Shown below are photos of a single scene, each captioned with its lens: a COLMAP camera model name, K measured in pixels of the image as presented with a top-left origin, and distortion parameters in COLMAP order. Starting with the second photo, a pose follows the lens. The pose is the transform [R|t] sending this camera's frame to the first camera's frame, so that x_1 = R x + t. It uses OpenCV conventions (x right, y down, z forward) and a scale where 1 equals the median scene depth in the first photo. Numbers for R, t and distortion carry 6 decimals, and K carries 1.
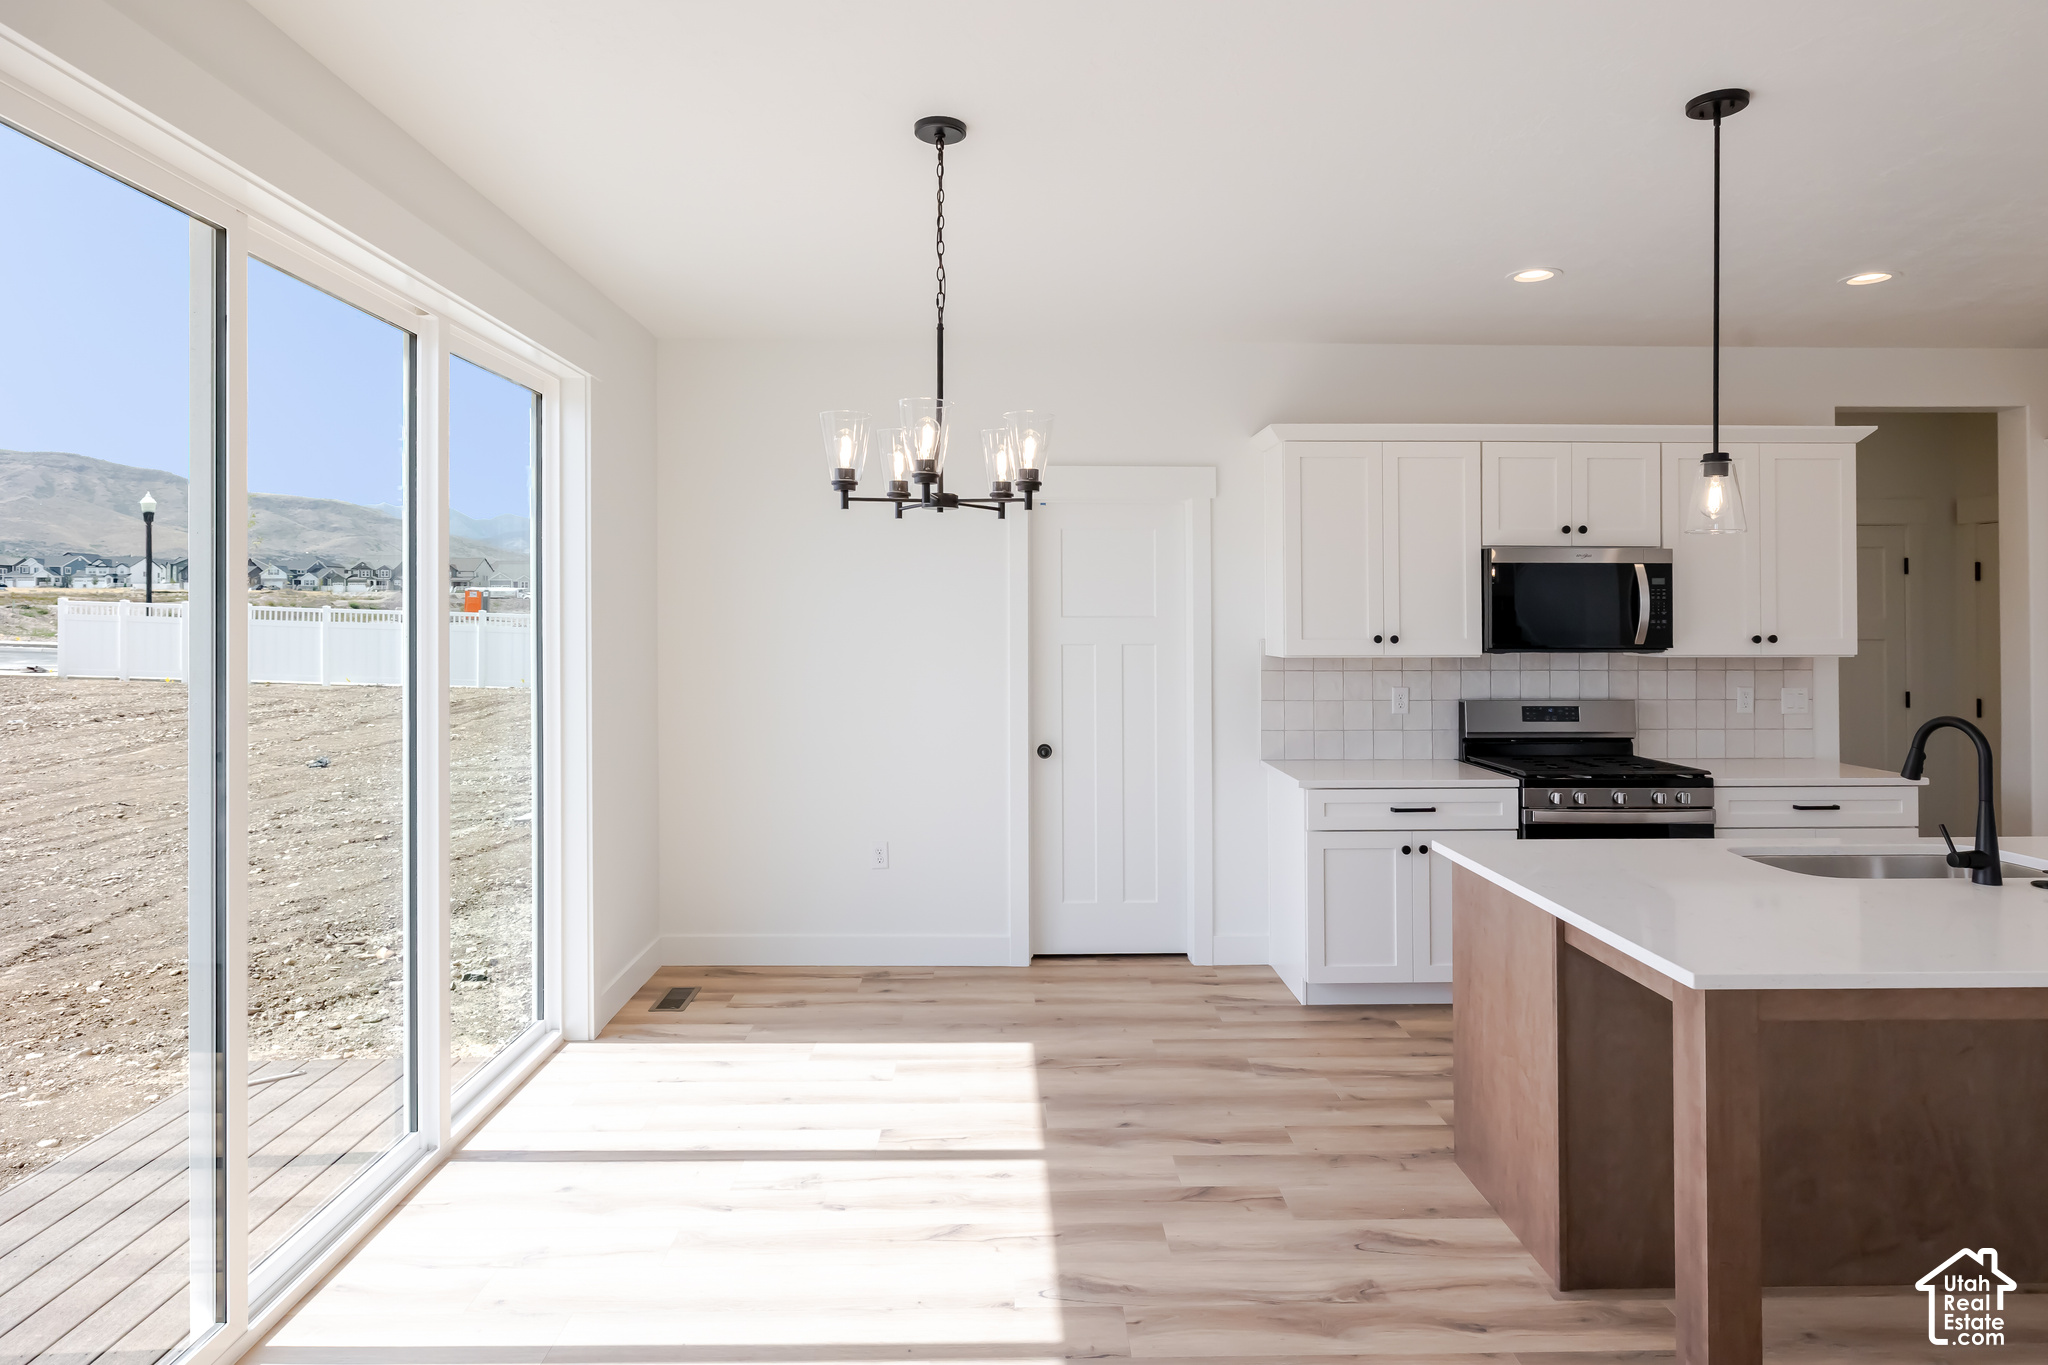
lens RADIAL K [[1137.6, 0, 1041.0], [0, 1137.6, 619.1], [0, 0, 1]] dist [0.000289, -0.000139]
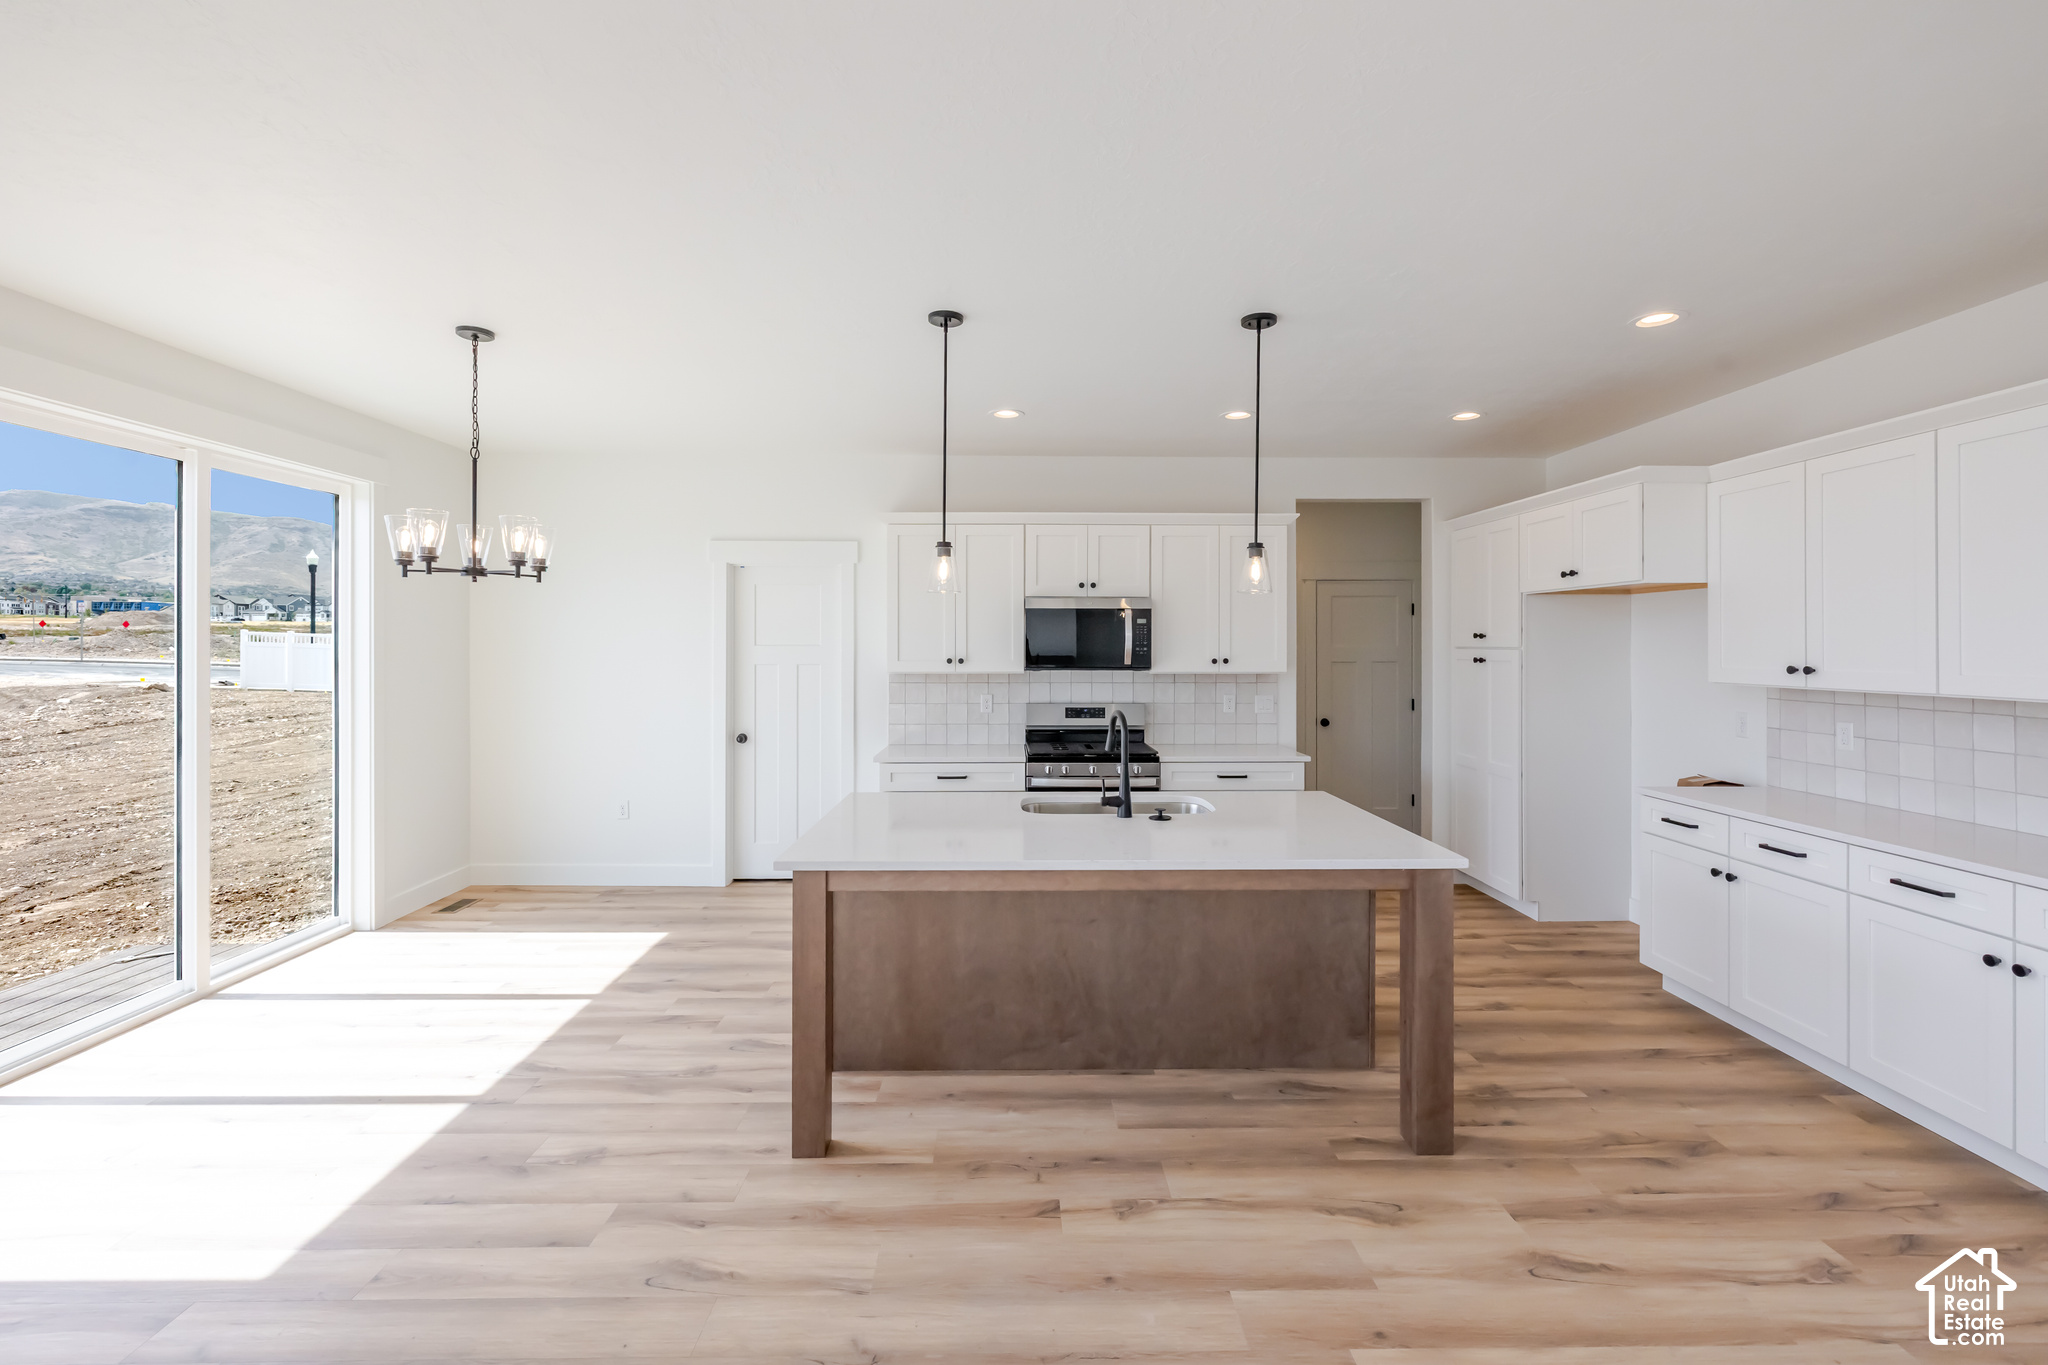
lens RADIAL K [[876.9, 0, 1032.9], [0, 876.9, 648.0], [0, 0, 1]] dist [0.001474, -0.000173]
pose [[0.999971, 0.000942, -0.007539, 0.413121], [-0.000925, 0.999997, 0.002216, -0.001472], [0.007541, -0.002209, 0.999969, -0.120382]]
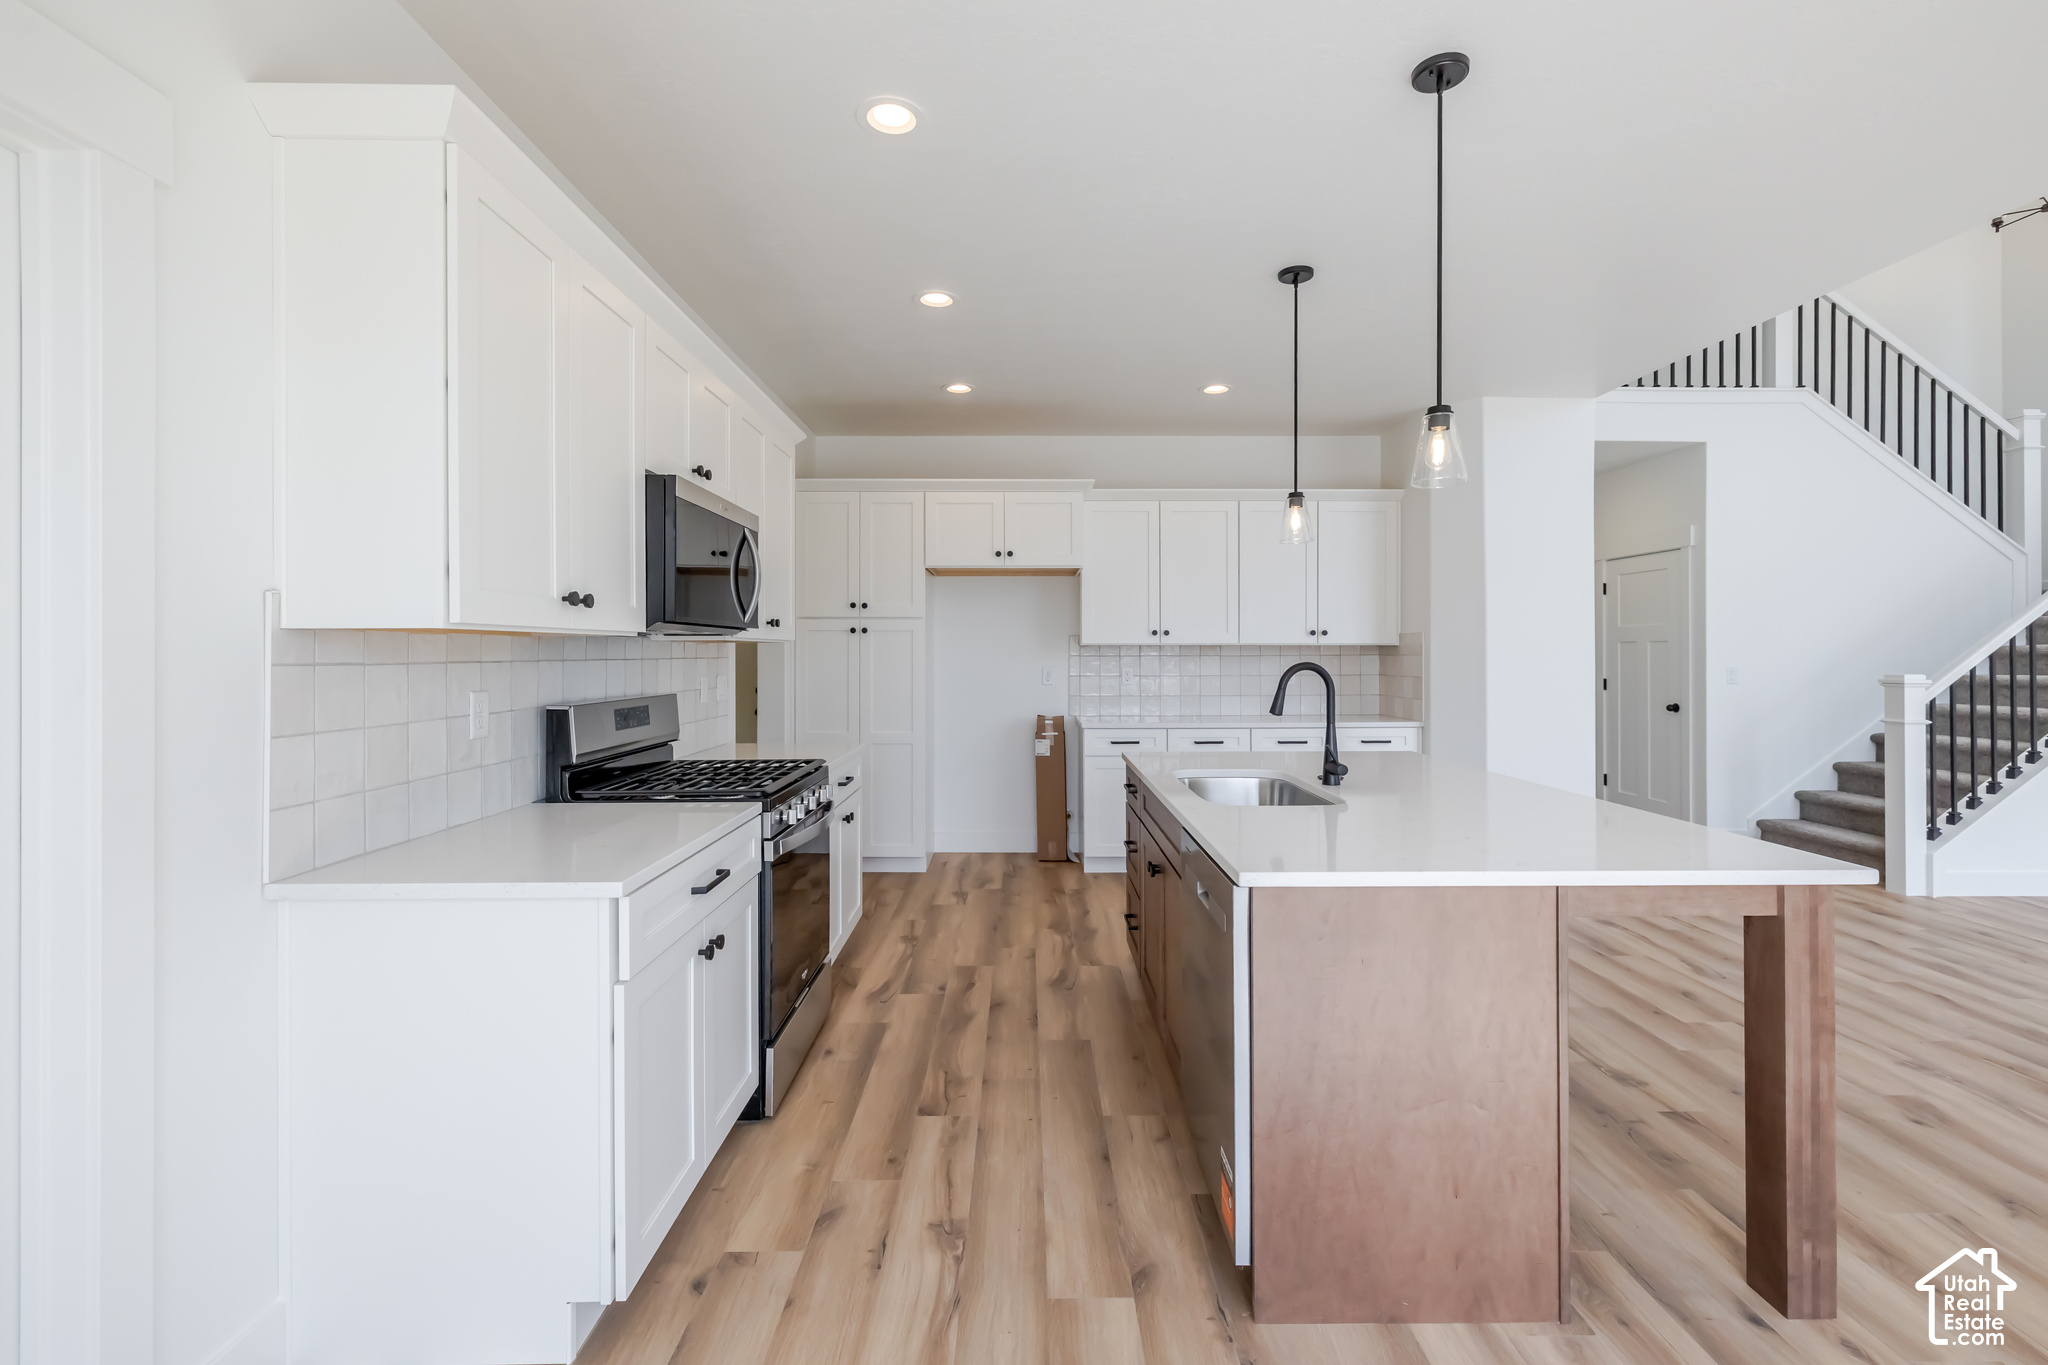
lens RADIAL K [[876.9, 0, 1040.3], [0, 876.9, 648.0], [0, 0, 1]] dist [0.001474, -0.000173]
pose [[0.024517, 0.004417, 0.999690, -0.122834], [0.001289, 0.999989, -0.004450, 0.044142], [-0.999699, 0.001398, 0.024511, 0.762230]]
